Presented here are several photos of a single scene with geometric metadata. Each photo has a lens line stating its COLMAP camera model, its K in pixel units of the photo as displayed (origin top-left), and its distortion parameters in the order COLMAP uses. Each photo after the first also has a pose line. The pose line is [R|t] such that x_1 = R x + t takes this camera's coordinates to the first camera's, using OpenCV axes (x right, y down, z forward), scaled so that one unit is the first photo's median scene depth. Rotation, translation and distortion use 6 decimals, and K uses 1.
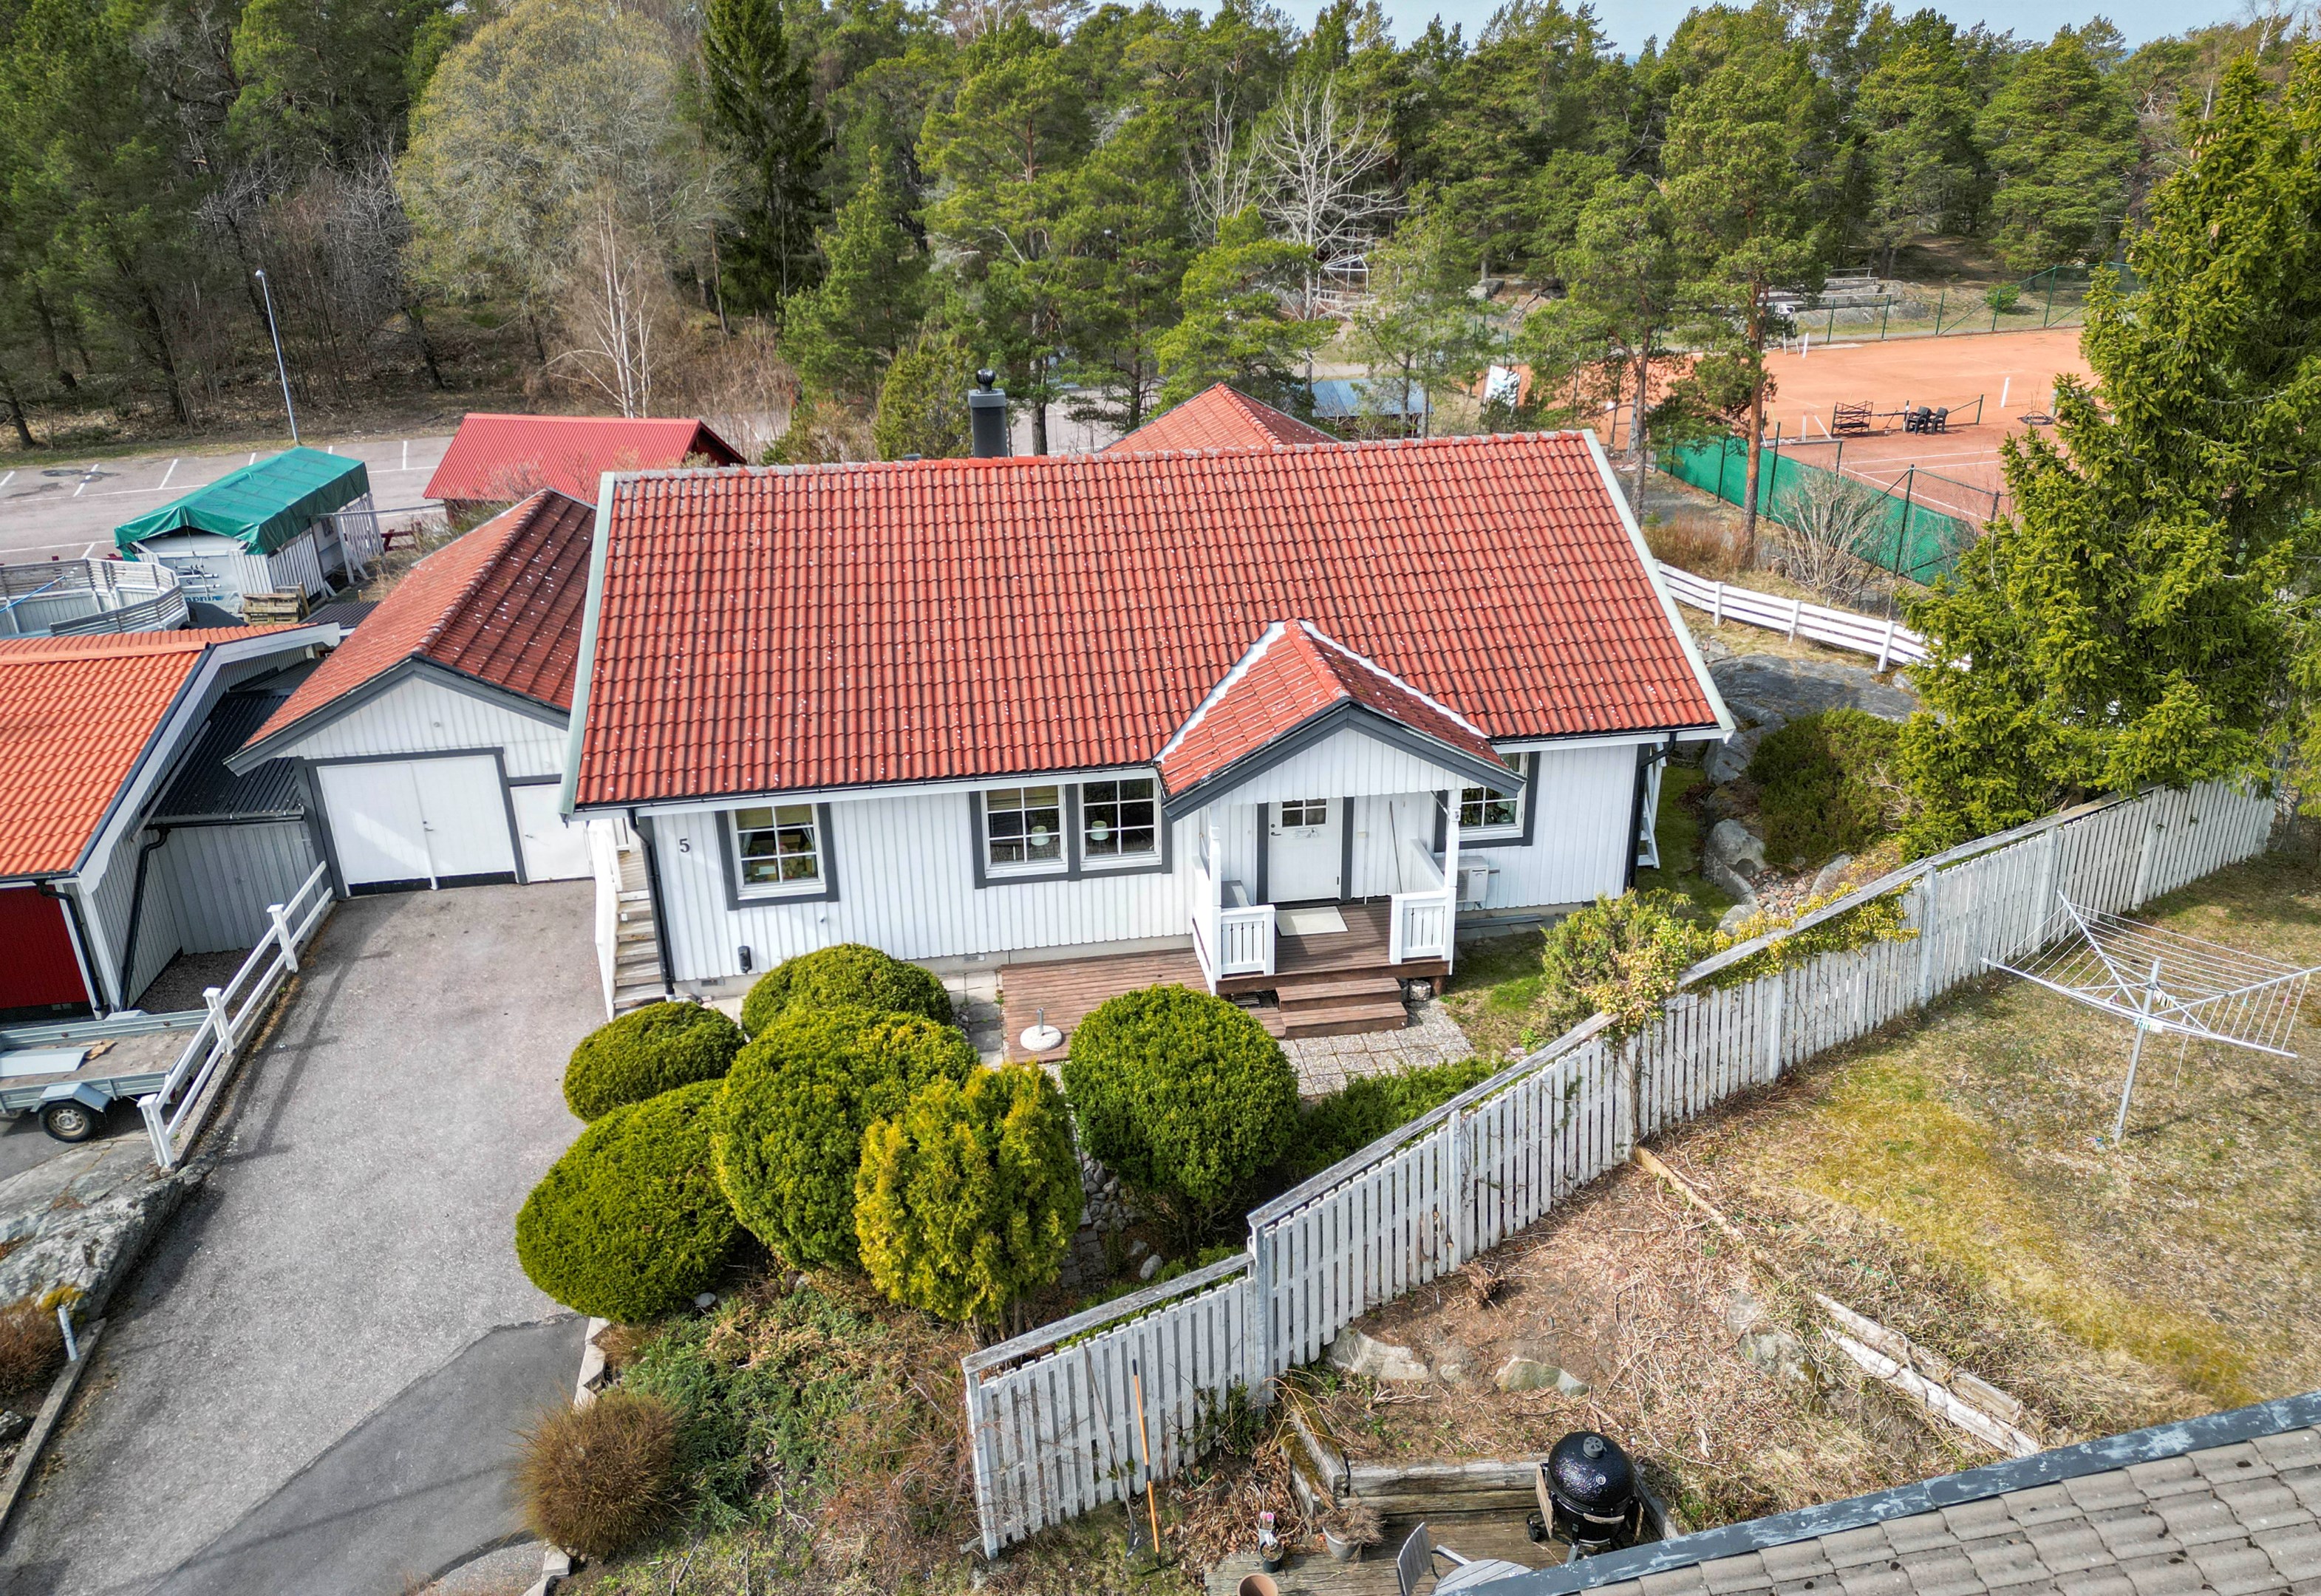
lens RADIAL K [[1613.6, 0, 1162.7], [0, 1613.6, 699.6], [0, 0, 1]] dist [0.084620, -0.080963]
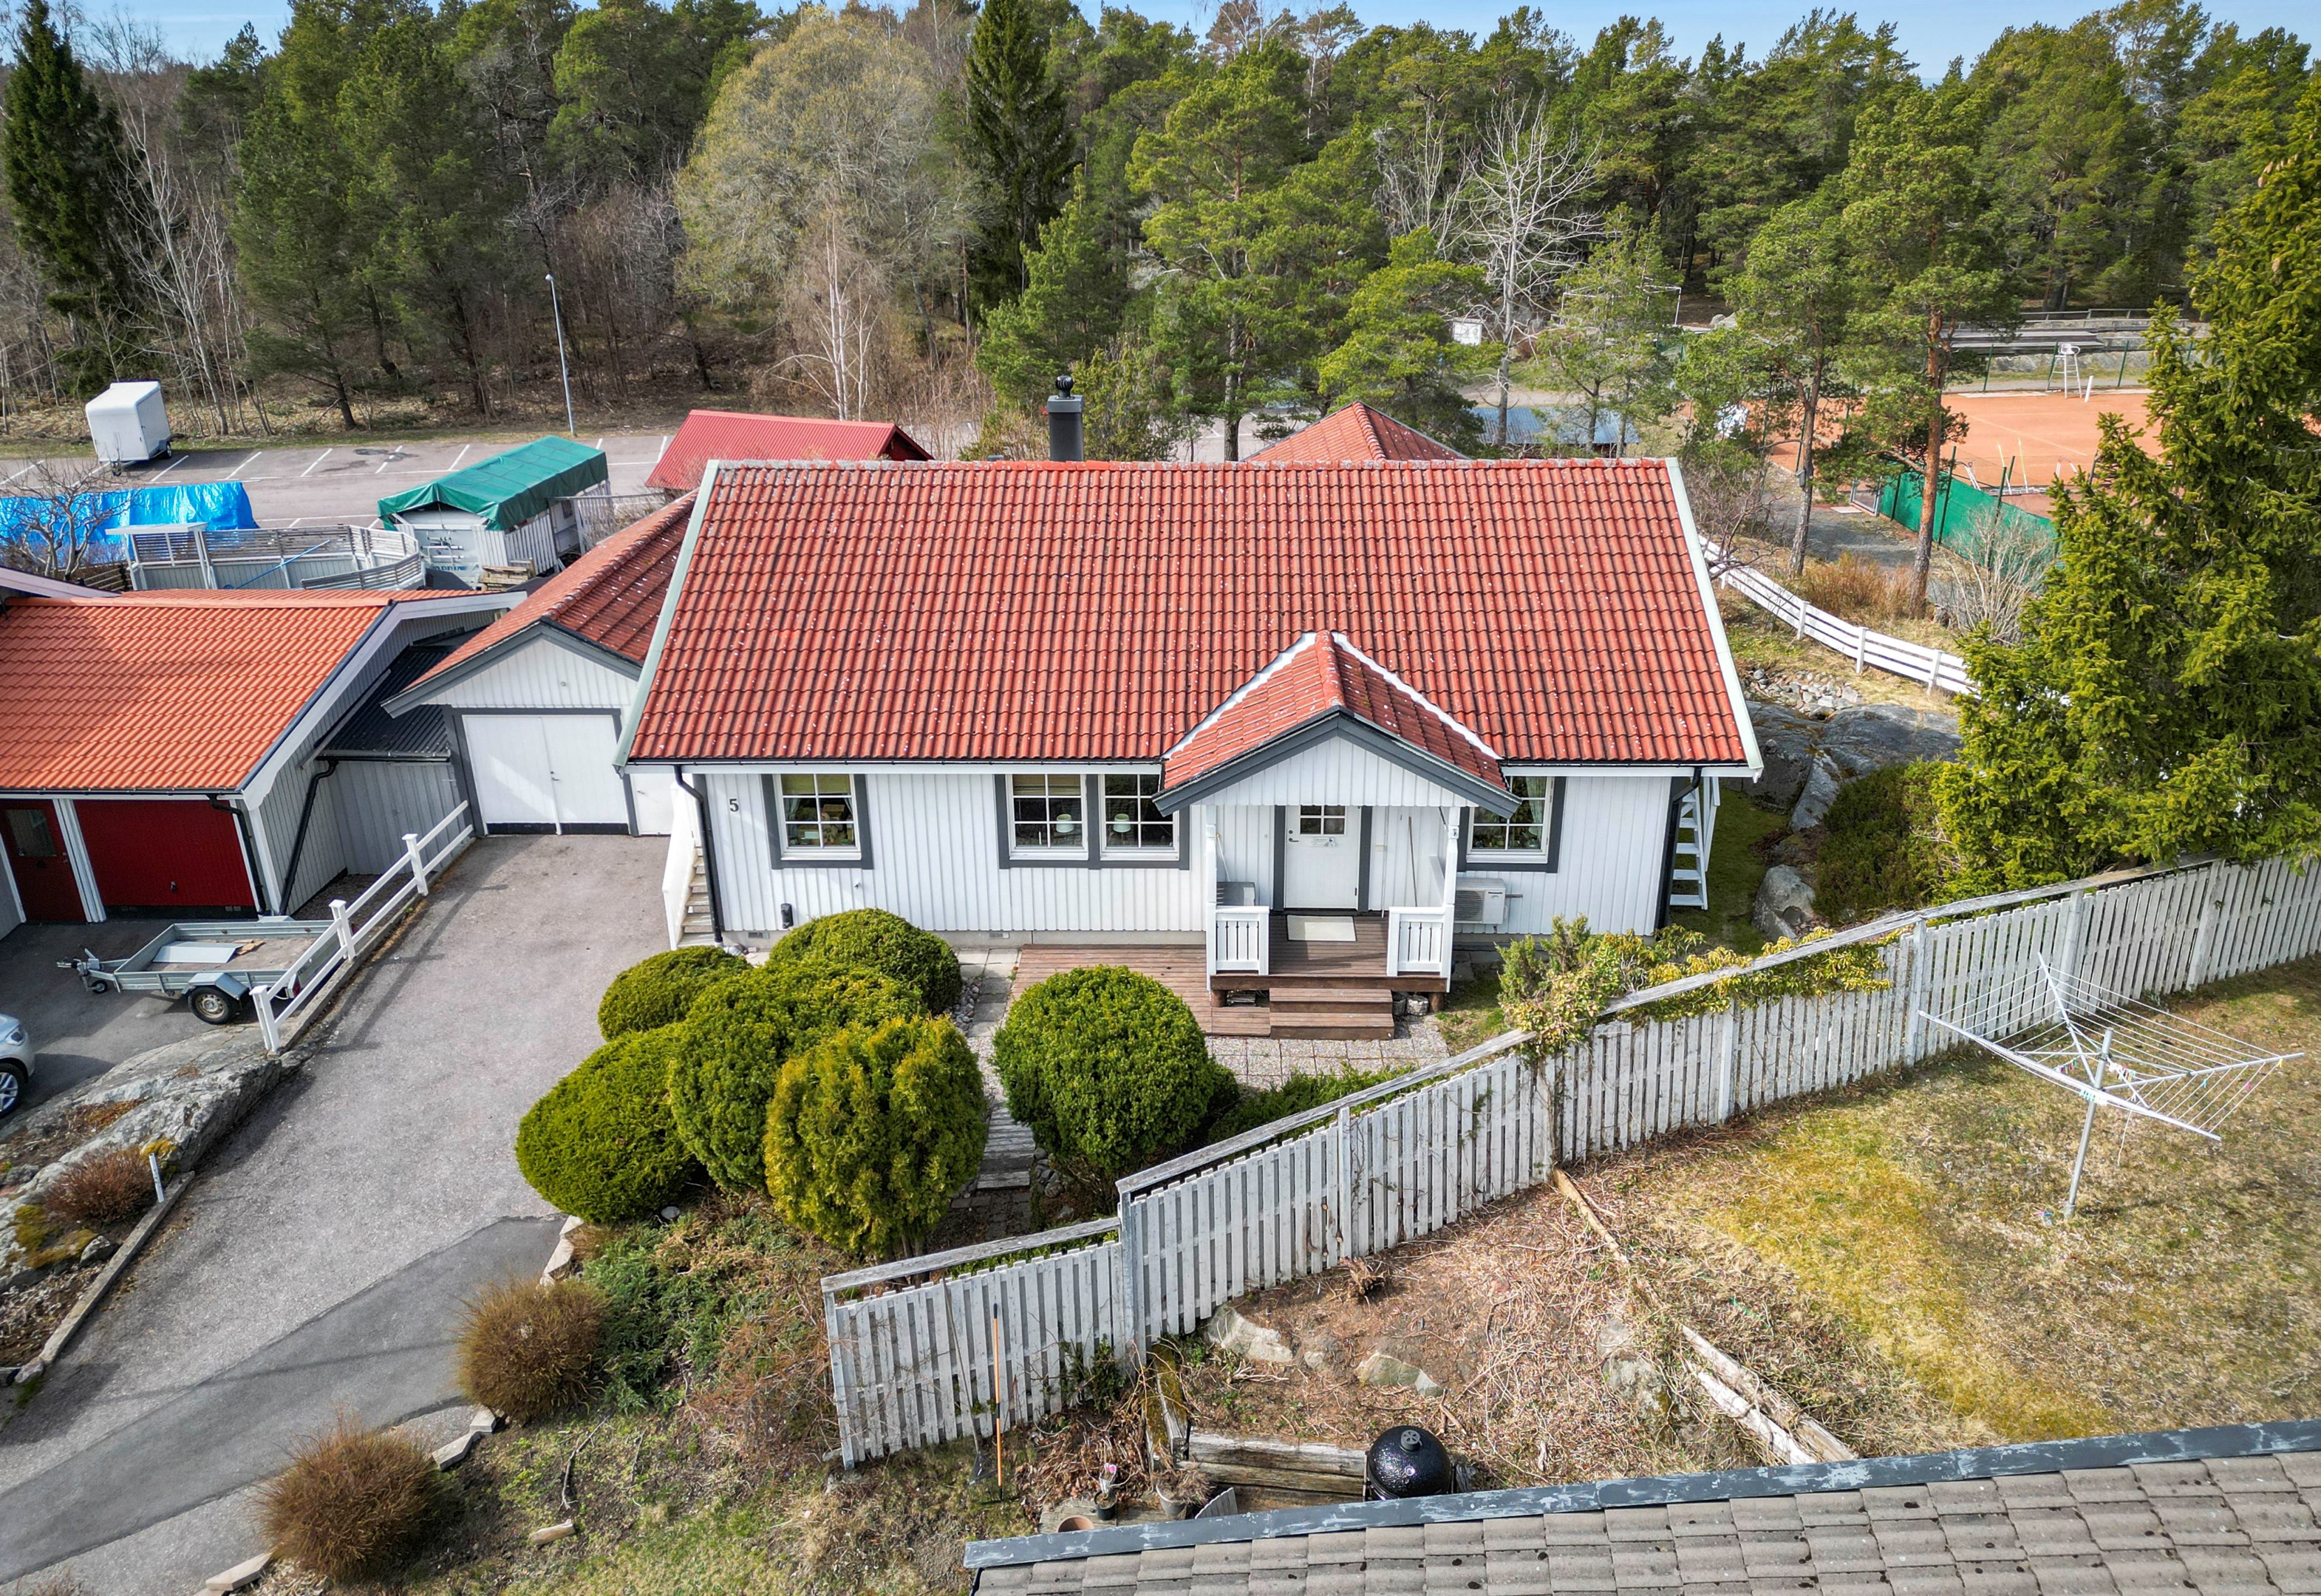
lens RADIAL K [[1616.8, 0, 1164.9], [0, 1616.8, 723.7], [0, 0, 1]] dist [0.083719, -0.084900]
pose [[0.984387, 0.067115, -0.162719, 0.162973], [-0.067100, 0.997731, 0.005593, 0.010496], [0.162725, 0.005412, 0.986657, -0.020902]]
